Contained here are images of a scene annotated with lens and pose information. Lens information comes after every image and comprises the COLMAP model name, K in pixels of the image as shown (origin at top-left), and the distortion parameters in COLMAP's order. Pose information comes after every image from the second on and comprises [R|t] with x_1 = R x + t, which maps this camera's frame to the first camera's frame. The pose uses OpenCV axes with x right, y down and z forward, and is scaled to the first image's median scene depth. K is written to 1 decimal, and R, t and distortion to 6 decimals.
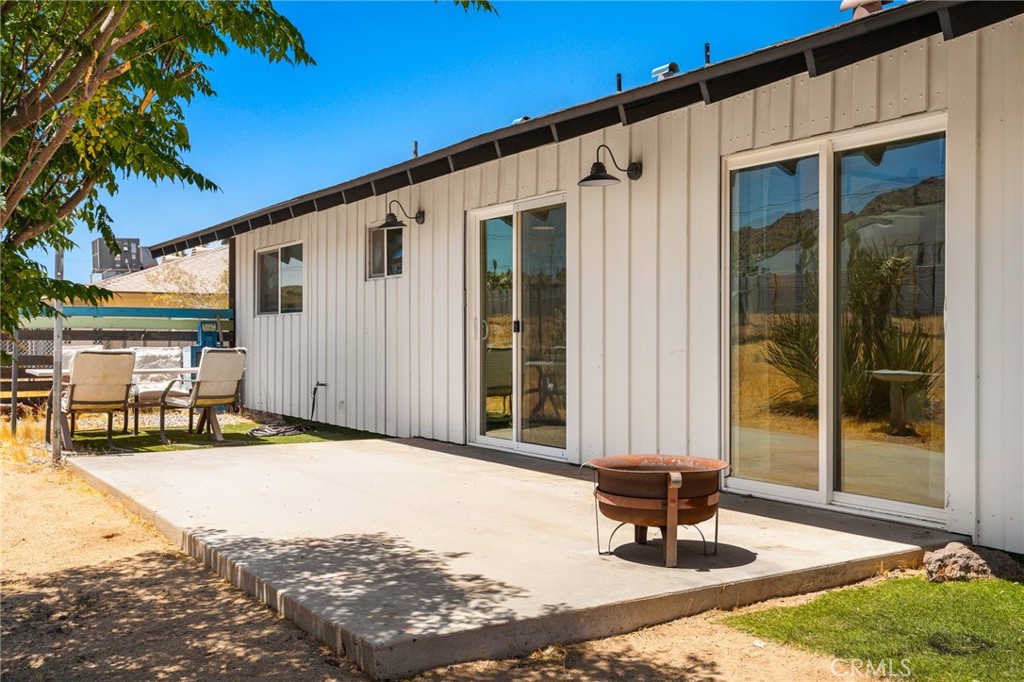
lens RADIAL K [[1010.5, 0, 511.6], [0, 1010.5, 343.0], [0, 0, 1]] dist [0.009508, 0.000000]
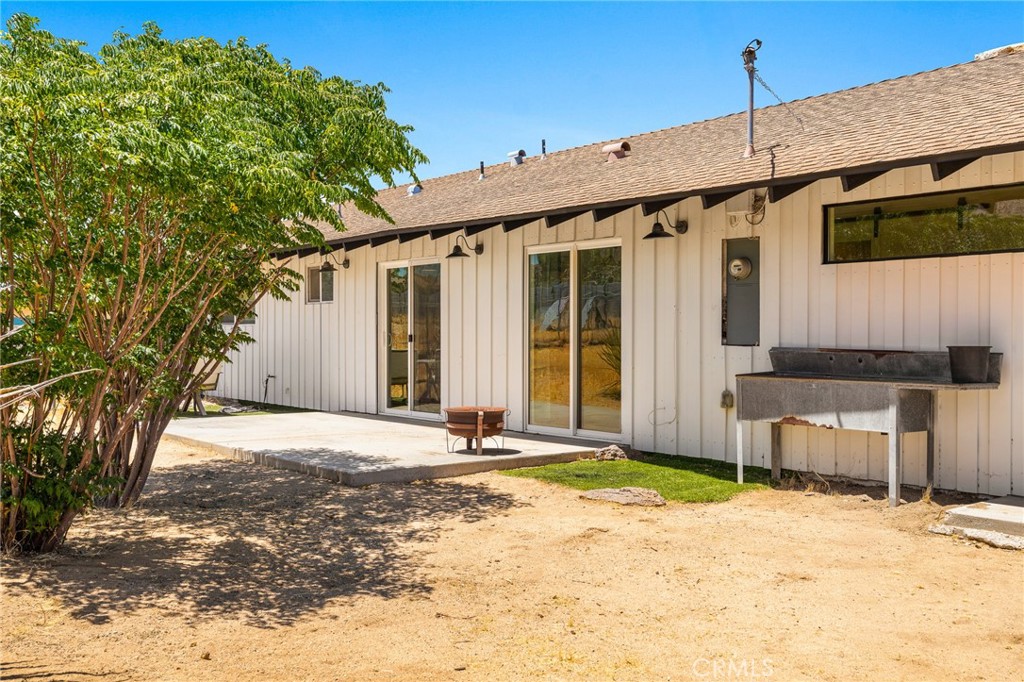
lens RADIAL K [[1010.5, 0, 507.6], [0, 1010.5, 339.6], [0, 0, 1]] dist [0.009508, 0.000000]
pose [[0.995298, 0.000557, 0.096861, 0.002751], [-0.000538, 1.000000, -0.000223, -0.013648], [-0.096861, 0.000170, 0.995298, -0.570186]]
